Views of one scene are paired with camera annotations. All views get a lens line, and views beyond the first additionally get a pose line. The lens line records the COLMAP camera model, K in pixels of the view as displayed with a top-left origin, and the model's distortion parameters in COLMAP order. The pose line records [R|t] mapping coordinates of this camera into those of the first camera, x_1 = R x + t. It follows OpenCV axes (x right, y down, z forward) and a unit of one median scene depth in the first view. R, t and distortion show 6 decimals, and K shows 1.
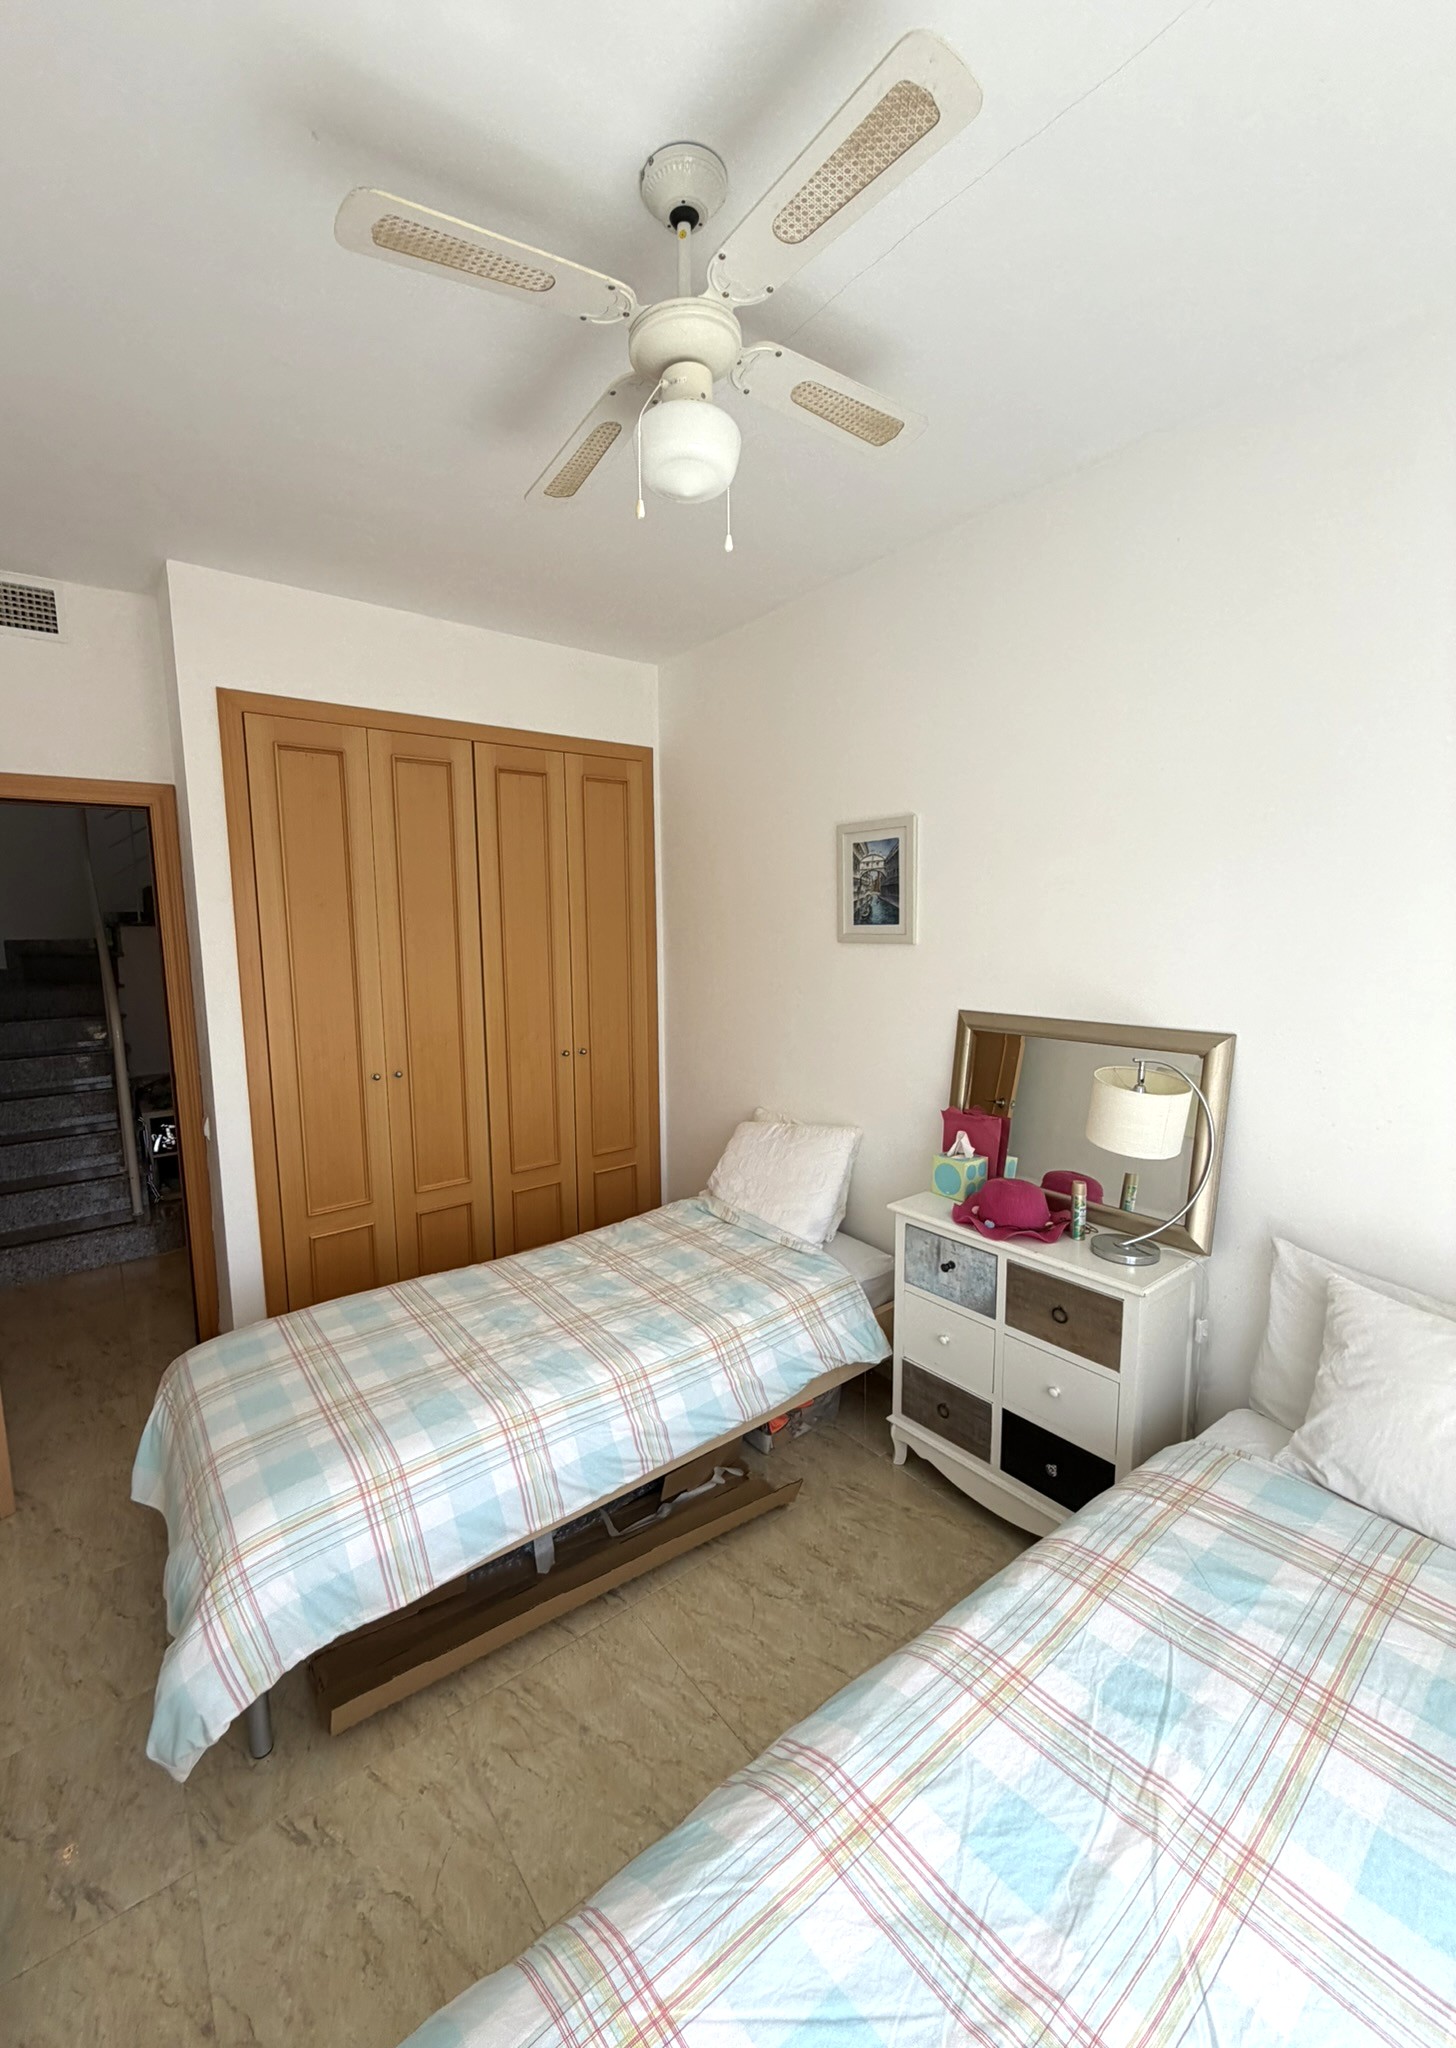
lens RADIAL K [[807.8, 0, 676.3], [0, 807.8, 1020.7], [0, 0, 1]] dist [-0.000248, -0.000048]
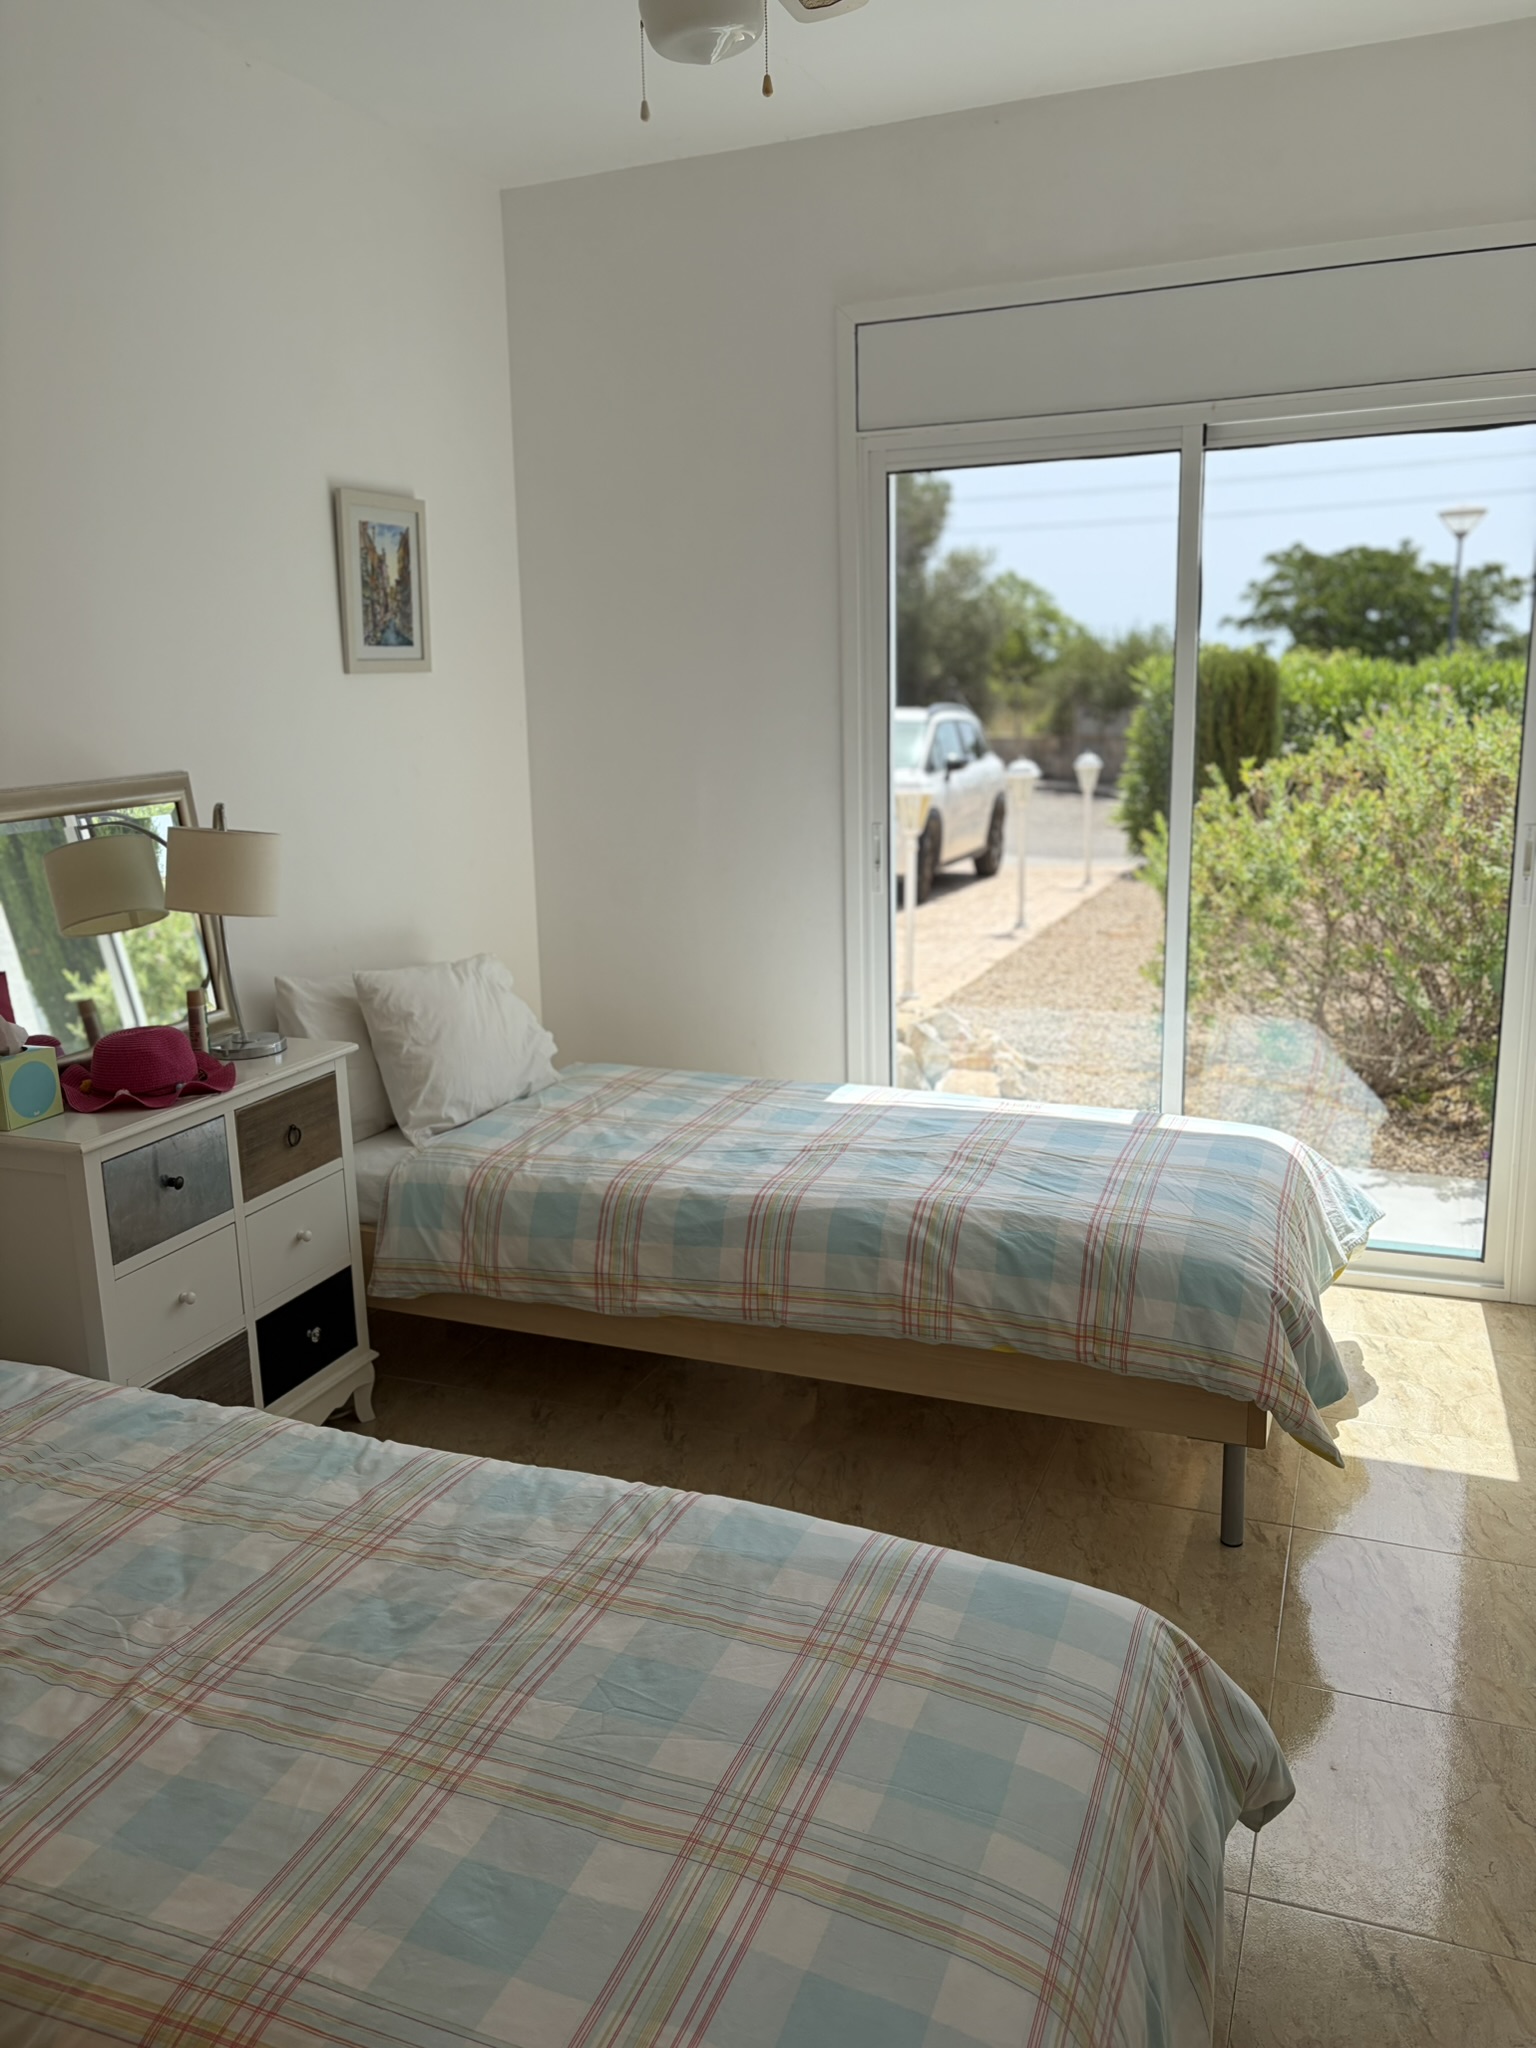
lens RADIAL K [[1540.6, 0, 768.0], [0, 1540.6, 1024.0], [0, 0, 1]] dist [0.049501, -0.065563]
pose [[-0.529588, -0.156154, 0.833758, -0.767578], [0.143804, 0.952155, 0.269670, -0.059696], [-0.835977, 0.262712, -0.481794, 1.000500]]
